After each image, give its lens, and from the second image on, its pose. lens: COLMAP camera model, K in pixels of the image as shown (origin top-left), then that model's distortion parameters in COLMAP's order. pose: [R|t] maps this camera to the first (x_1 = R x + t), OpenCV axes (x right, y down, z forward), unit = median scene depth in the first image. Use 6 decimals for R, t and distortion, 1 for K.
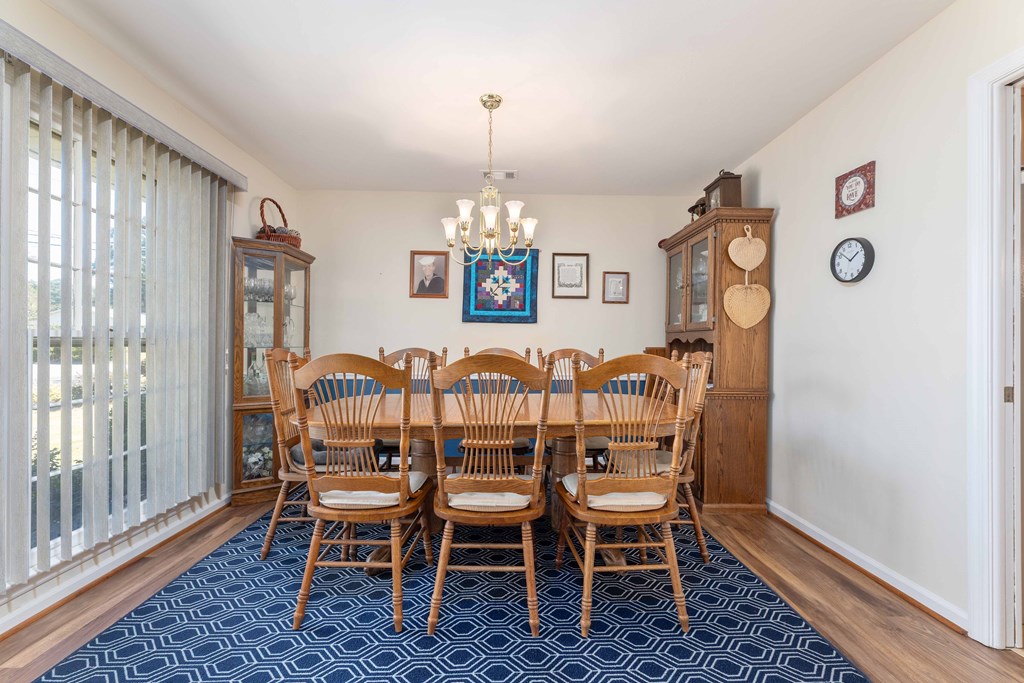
lens RADIAL K [[419.9, 0, 514.2], [0, 419.9, 344.8], [0, 0, 1]] dist [0.002229, 0.000782]
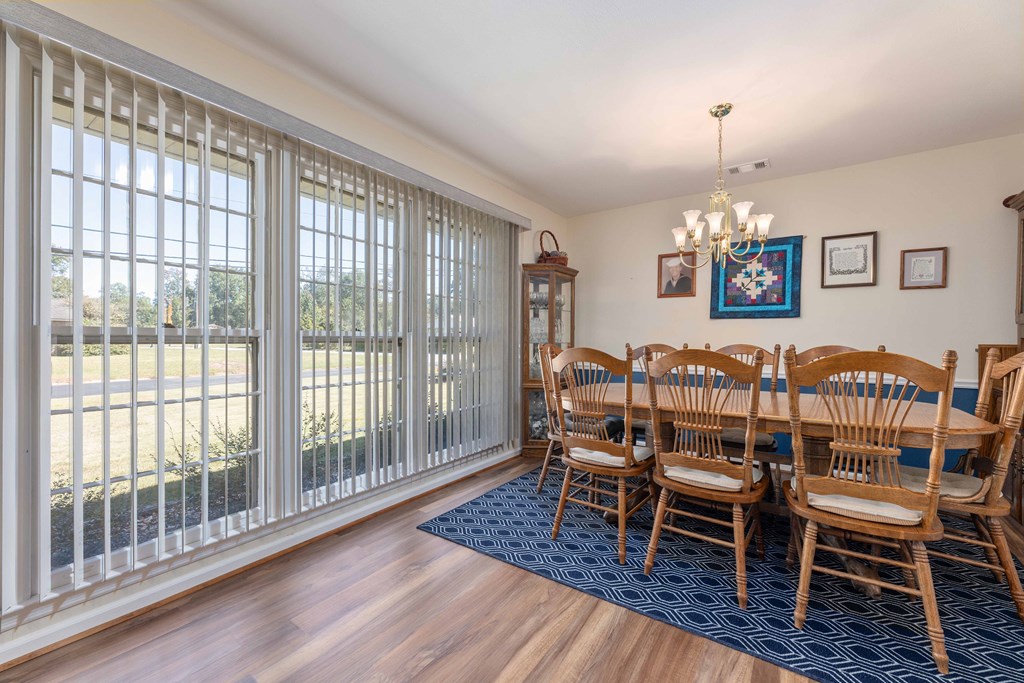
lens RADIAL K [[419.9, 0, 514.2], [0, 419.9, 344.8], [0, 0, 1]] dist [0.002229, 0.000782]
pose [[0.804108, 0.005165, -0.594461, 0.166280], [0.000164, 0.999960, 0.008911, -0.000160], [0.594484, -0.007263, 0.804075, -0.169910]]
